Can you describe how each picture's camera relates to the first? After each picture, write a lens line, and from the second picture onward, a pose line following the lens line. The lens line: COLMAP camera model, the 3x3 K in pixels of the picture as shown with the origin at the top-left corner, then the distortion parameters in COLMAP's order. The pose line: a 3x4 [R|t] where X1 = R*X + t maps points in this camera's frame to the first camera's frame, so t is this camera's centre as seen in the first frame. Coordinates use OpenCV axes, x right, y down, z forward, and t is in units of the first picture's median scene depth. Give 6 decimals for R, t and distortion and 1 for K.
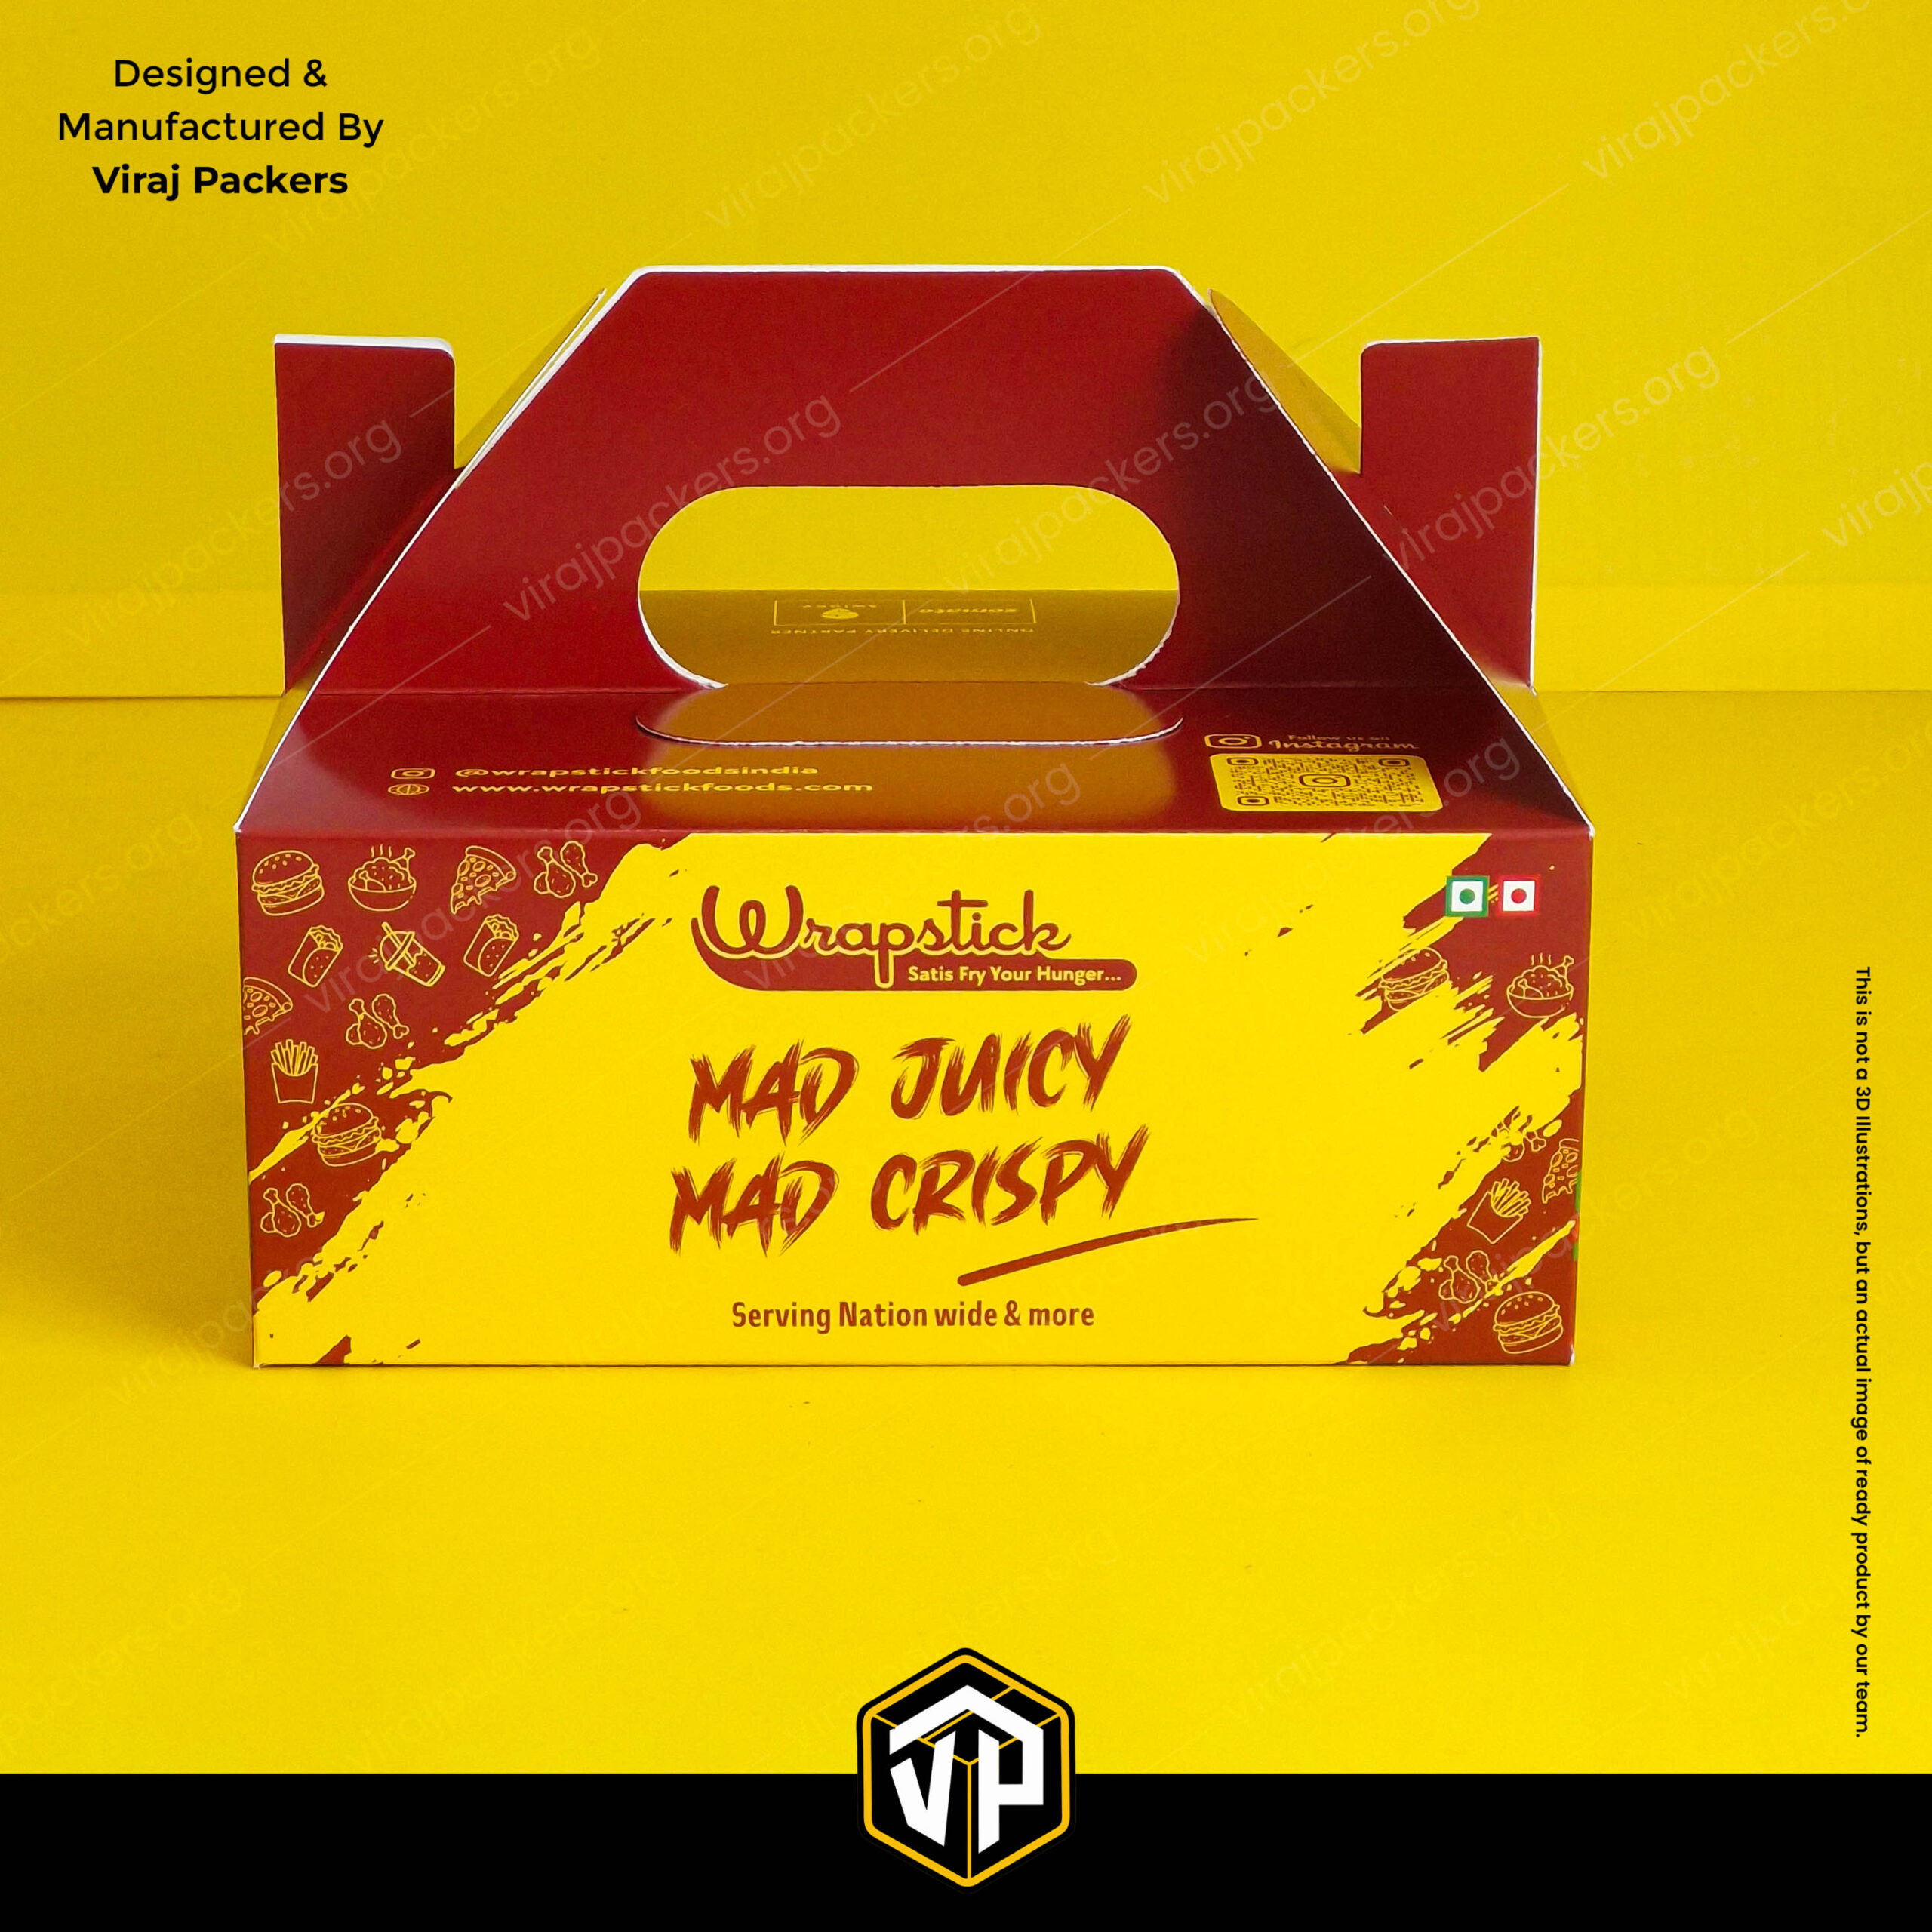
lens RADIAL K [[5673.3, 0, 955.5], [0, 5673.3, 956.1], [0, 0, 1]] dist [-0.239595, 0.000000]
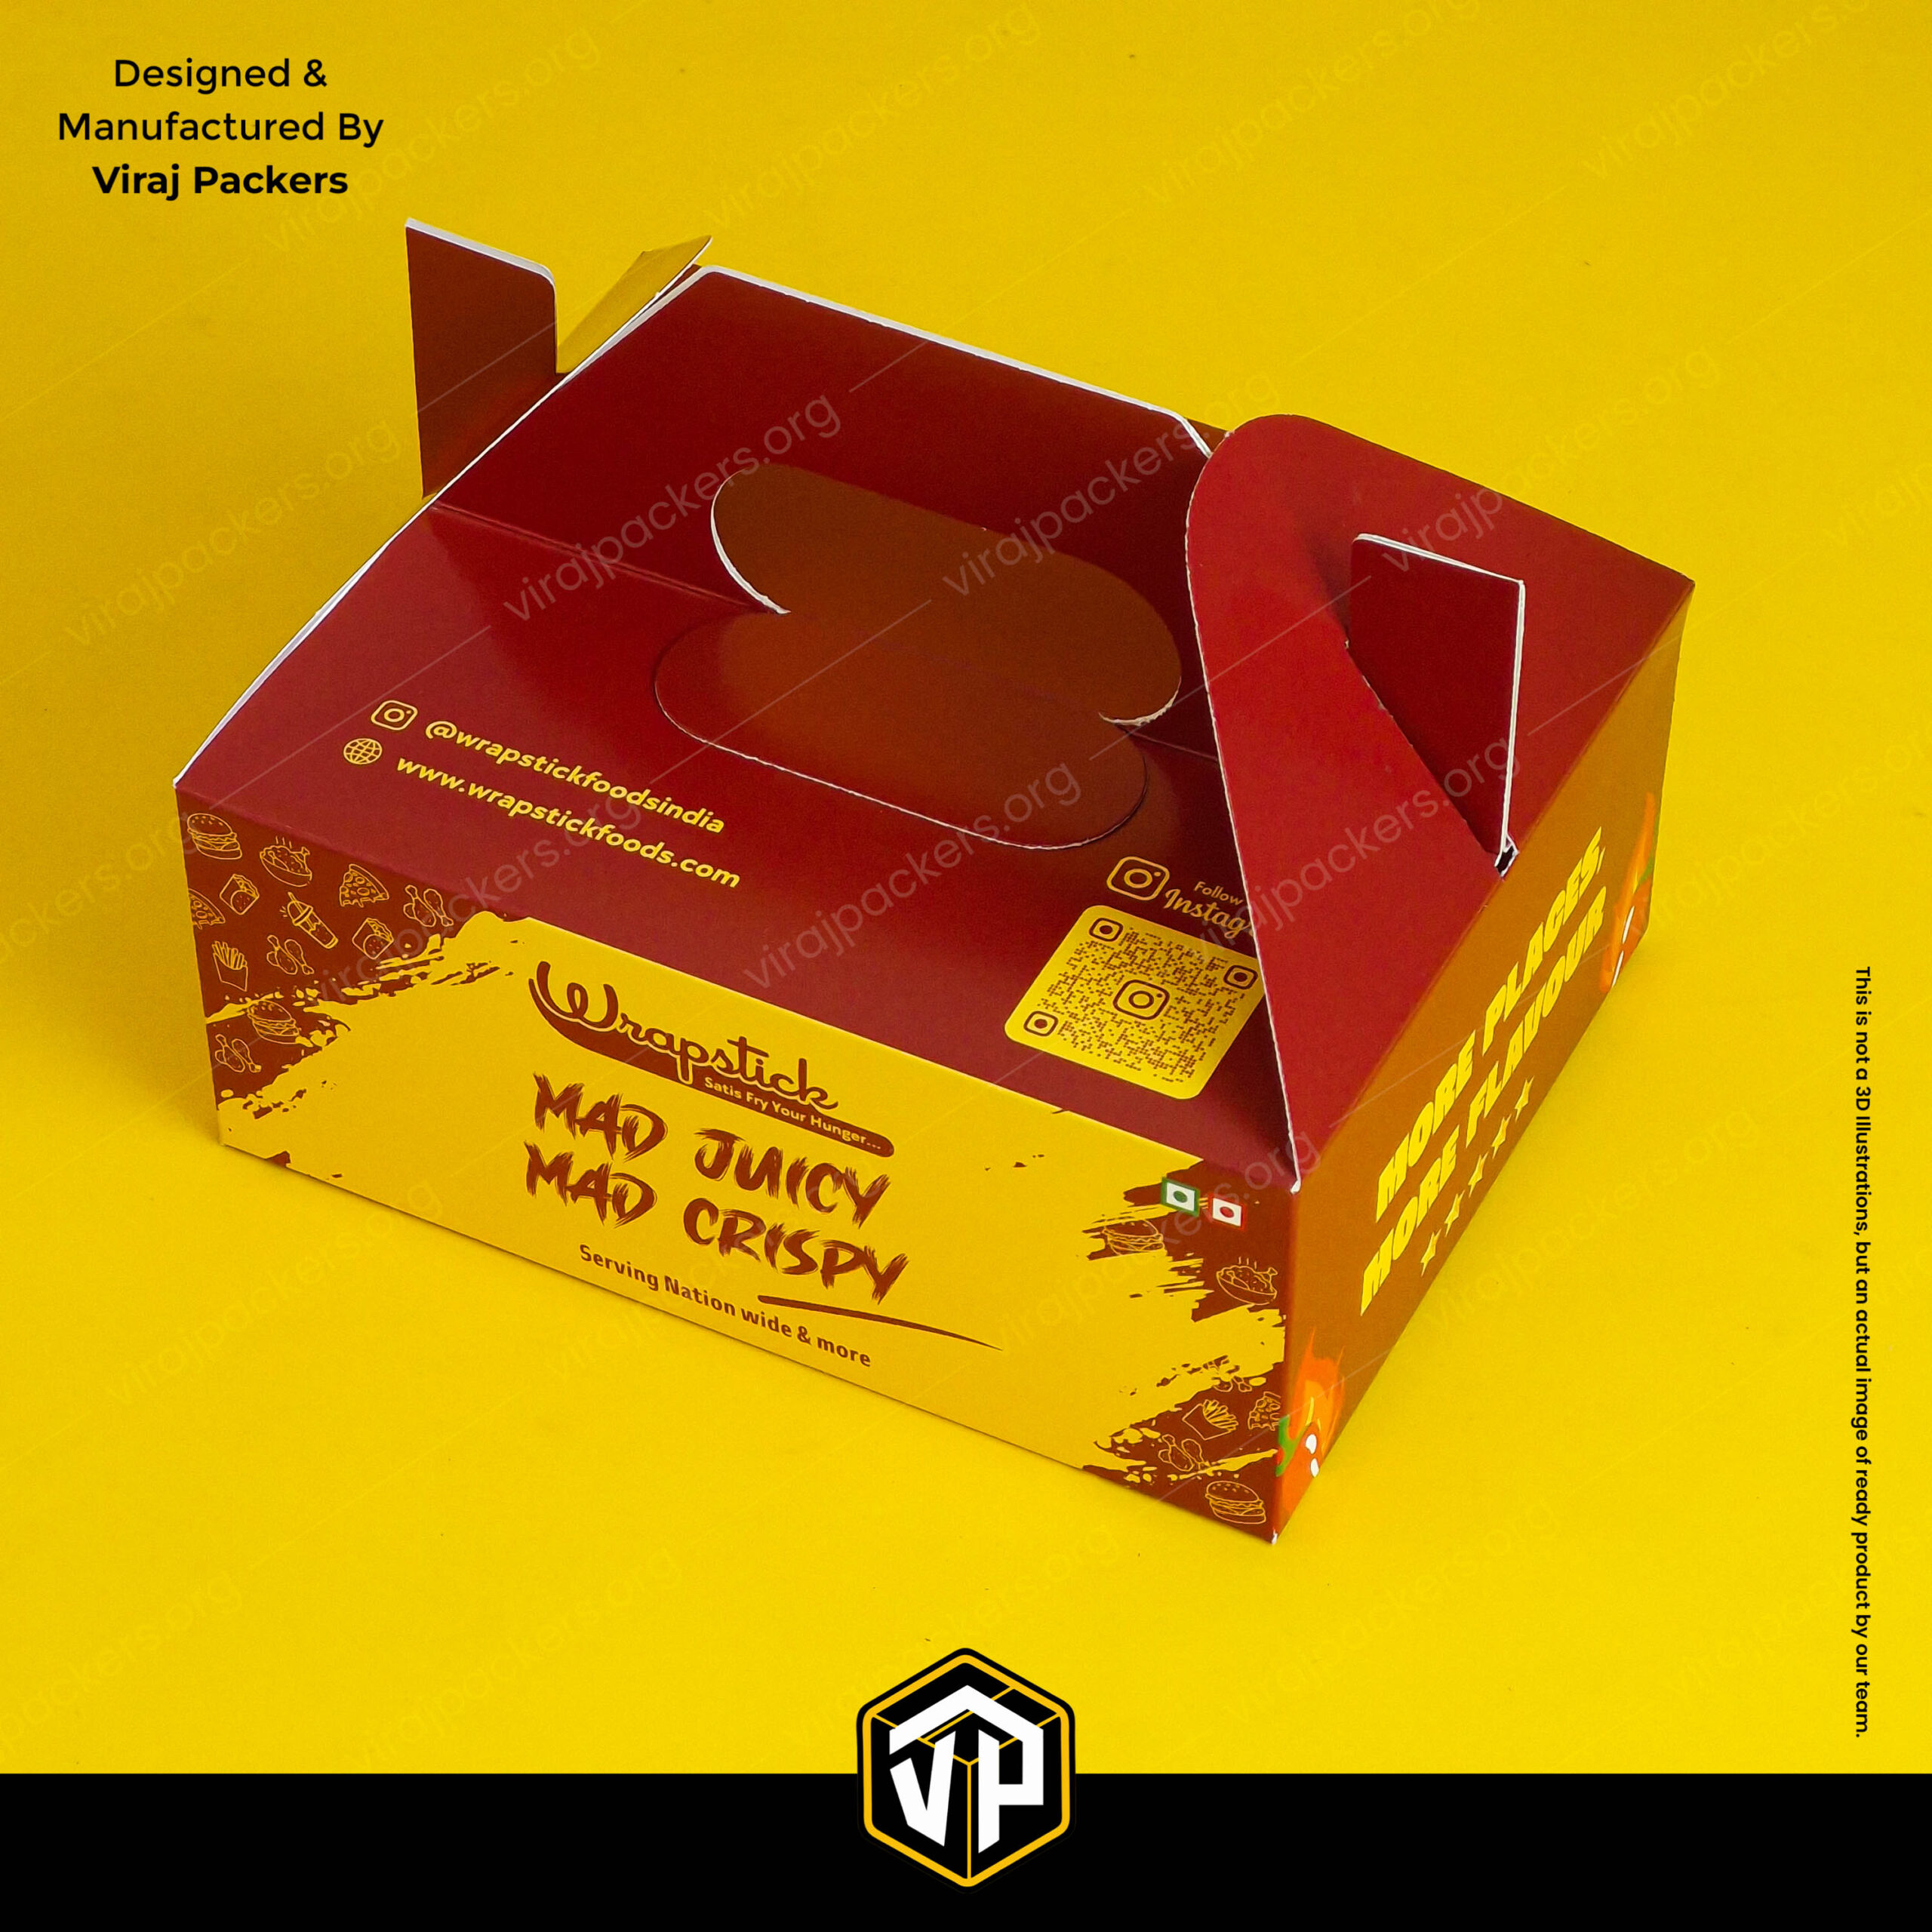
lens RADIAL K [[5673.3, 0, 968.4], [0, 5673.3, 962.4], [0, 0, 1]] dist [-0.239595, 0.000000]
pose [[0.884158, 0.323377, -0.337181, 0.389097], [-0.127350, 0.861218, 0.492023, -0.548717], [0.449495, -0.392086, 0.802635, 0.166640]]
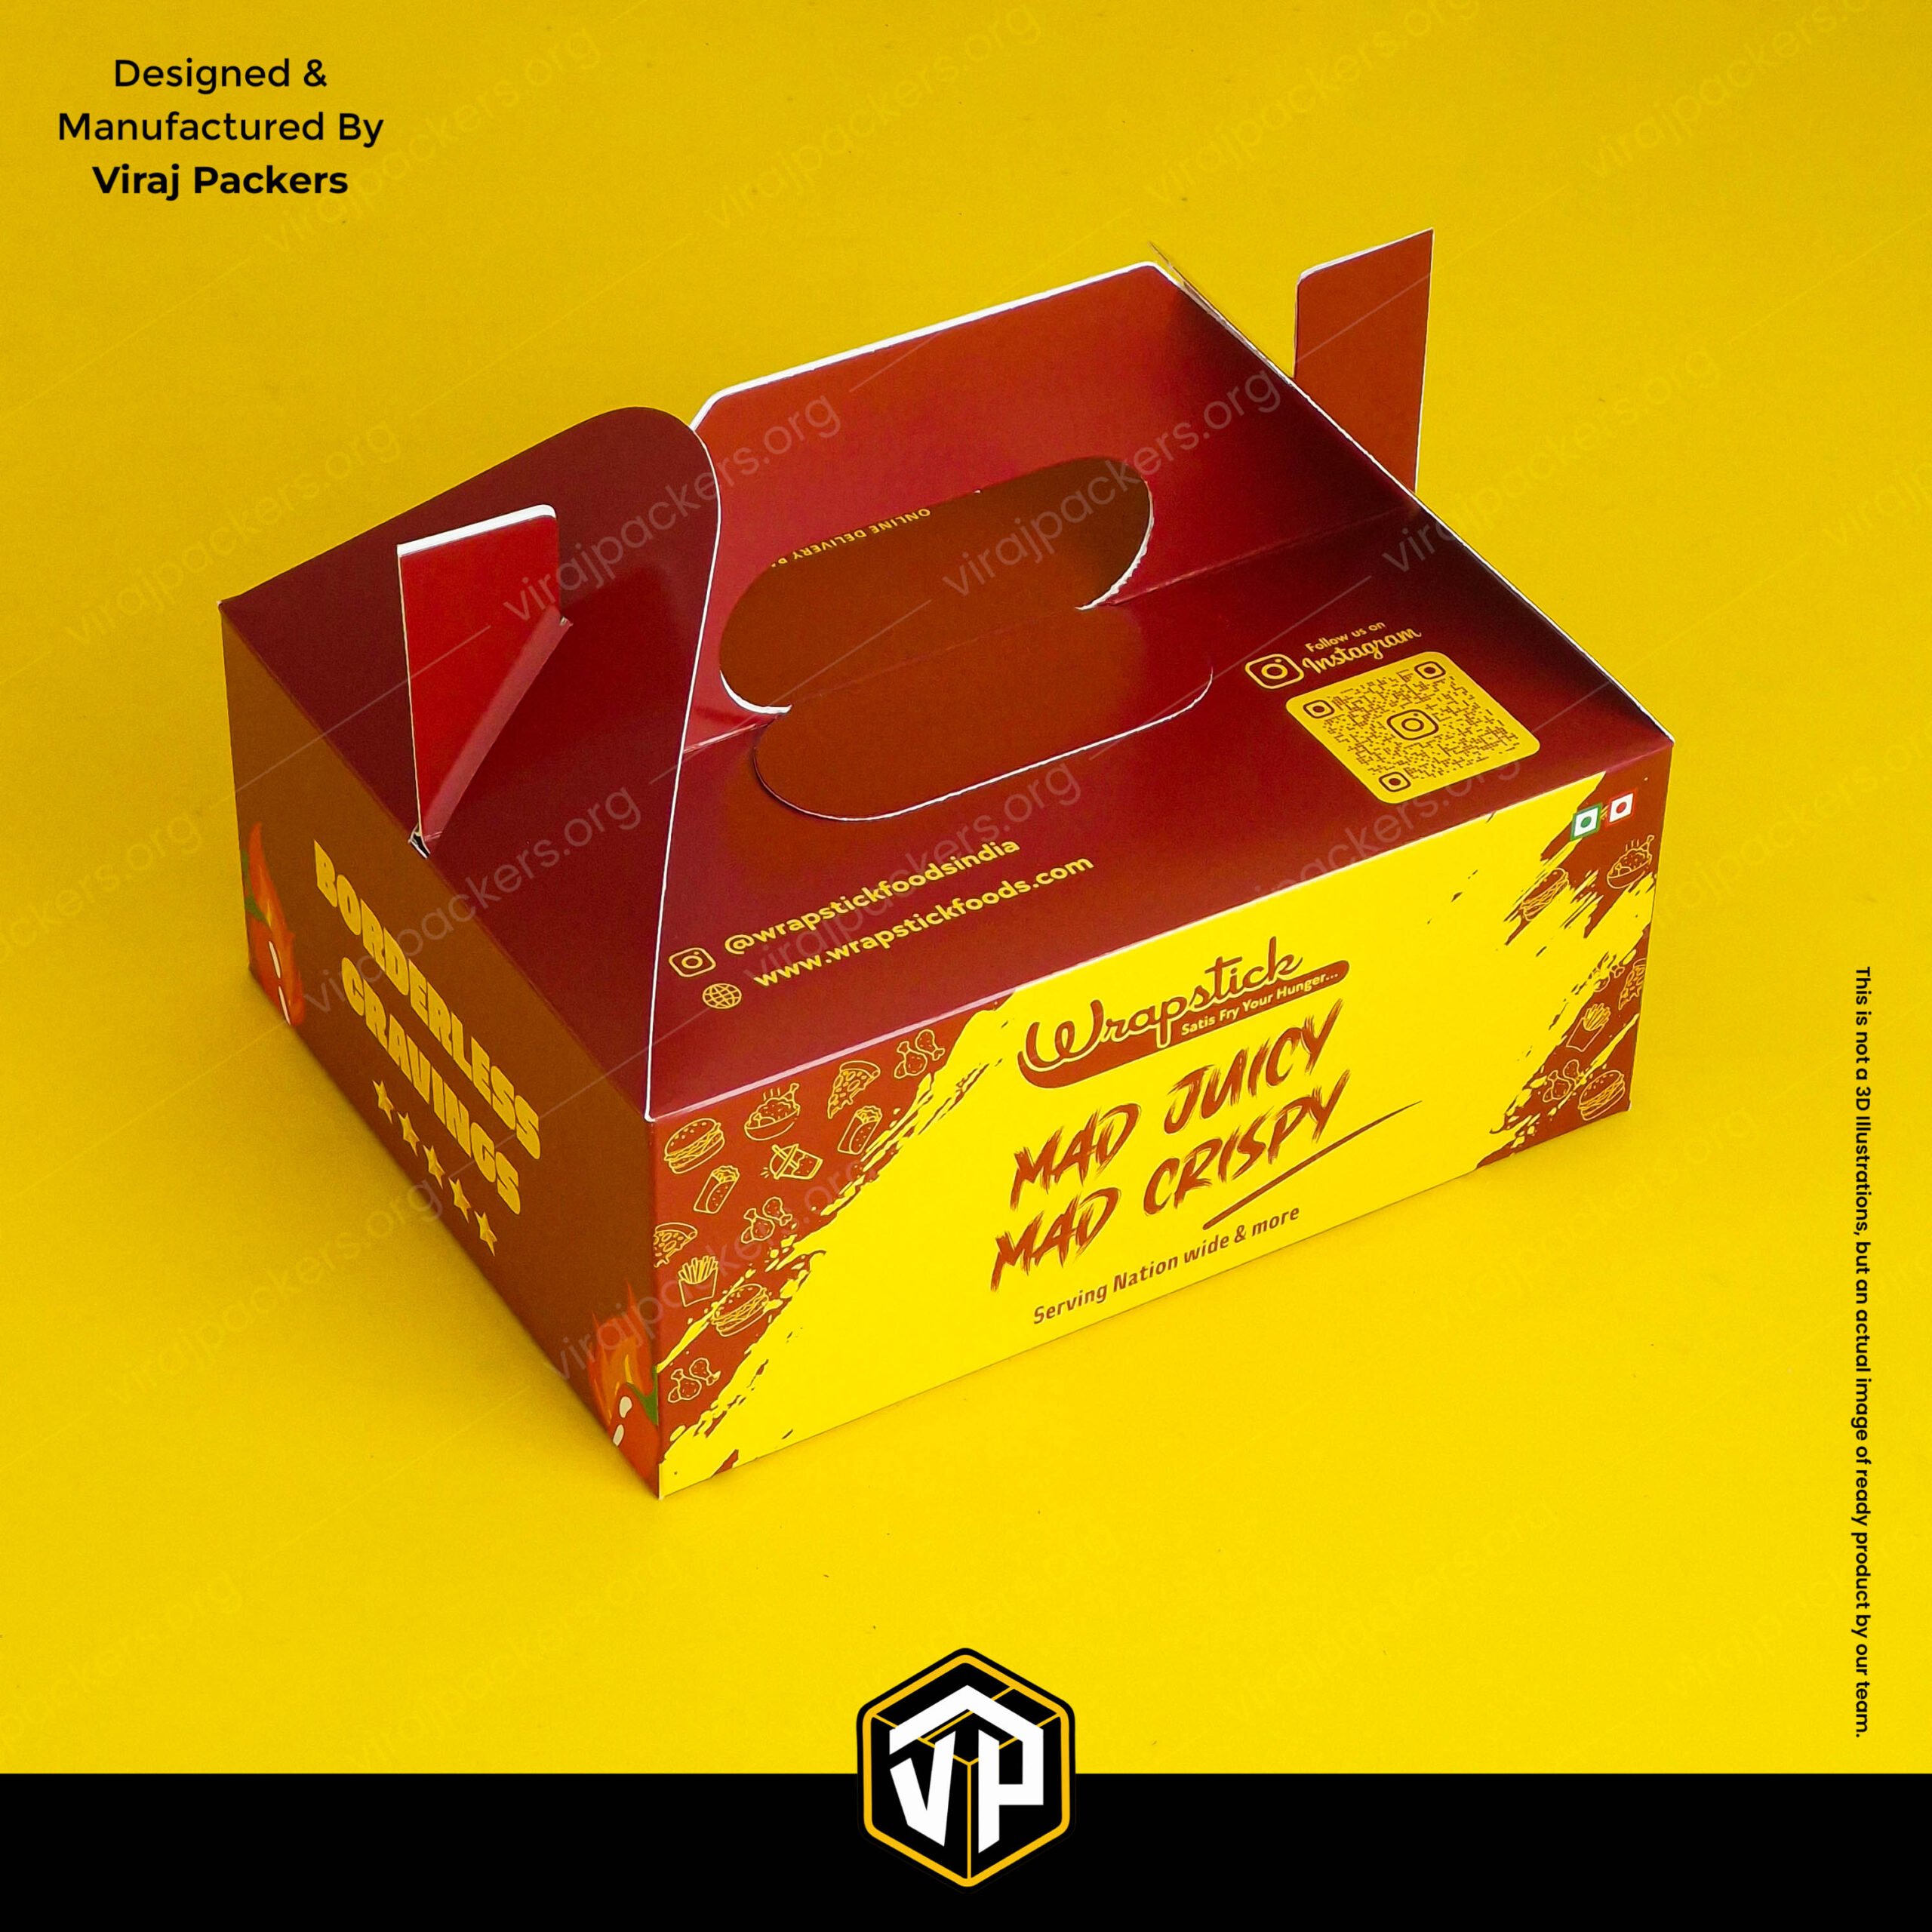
lens RADIAL K [[5673.3, 0, 953.0], [0, 5673.3, 969.6], [0, 0, 1]] dist [-0.239595, 0.000000]
pose [[0.869495, -0.307133, 0.386843, -0.476819], [0.126004, 0.895185, 0.427513, -0.492021], [-0.477600, -0.322976, 0.817059, 0.104714]]
